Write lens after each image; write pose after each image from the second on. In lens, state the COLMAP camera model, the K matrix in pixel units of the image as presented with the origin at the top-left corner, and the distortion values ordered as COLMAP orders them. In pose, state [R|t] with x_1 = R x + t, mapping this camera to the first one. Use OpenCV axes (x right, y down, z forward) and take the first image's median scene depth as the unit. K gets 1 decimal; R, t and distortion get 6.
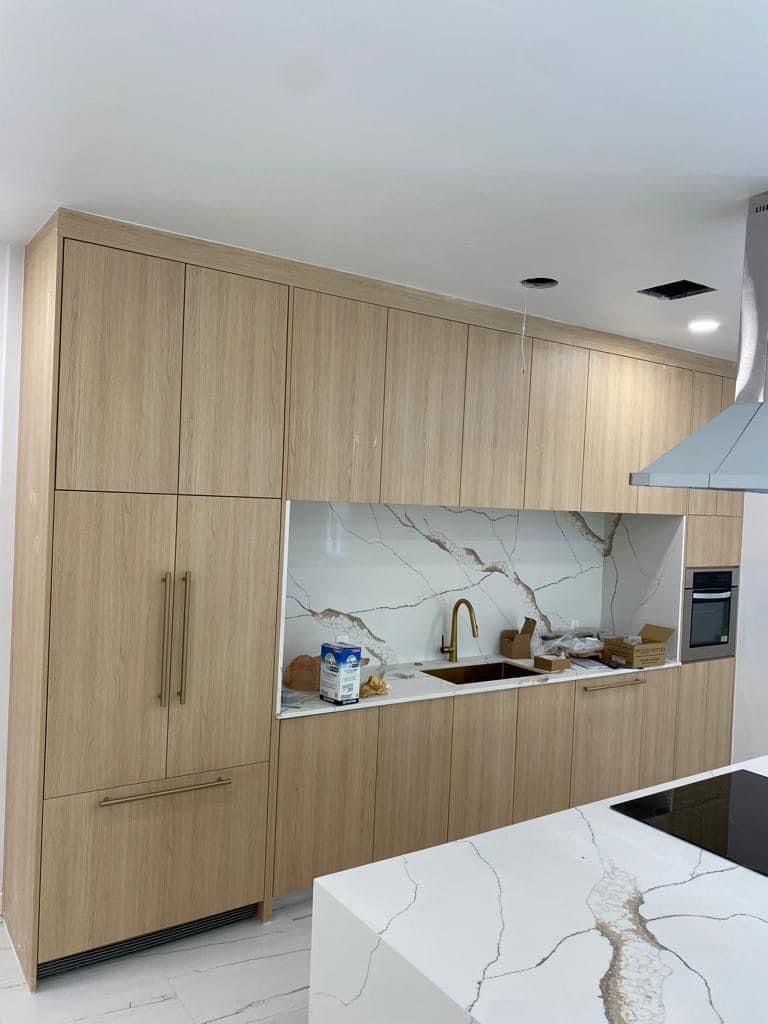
lens RADIAL K [[787.2, 0, 384.0], [0, 787.2, 509.6], [0, 0, 1]] dist [0.065247, -0.004316]
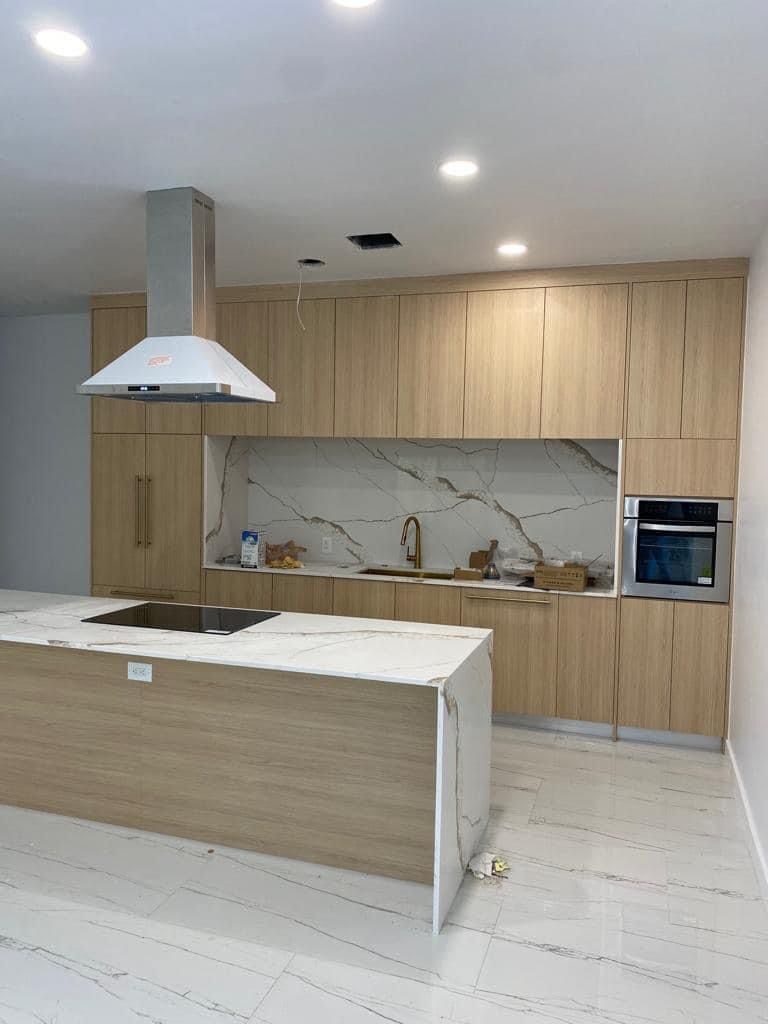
lens RADIAL K [[787.2, 0, 382.7], [0, 787.2, 515.1], [0, 0, 1]] dist [0.065247, -0.004316]
pose [[0.596278, 0.016074, -0.802617, 1.011887], [-0.008810, 0.999870, 0.013479, 0.091258], [0.802729, -0.000966, 0.596343, 0.222893]]
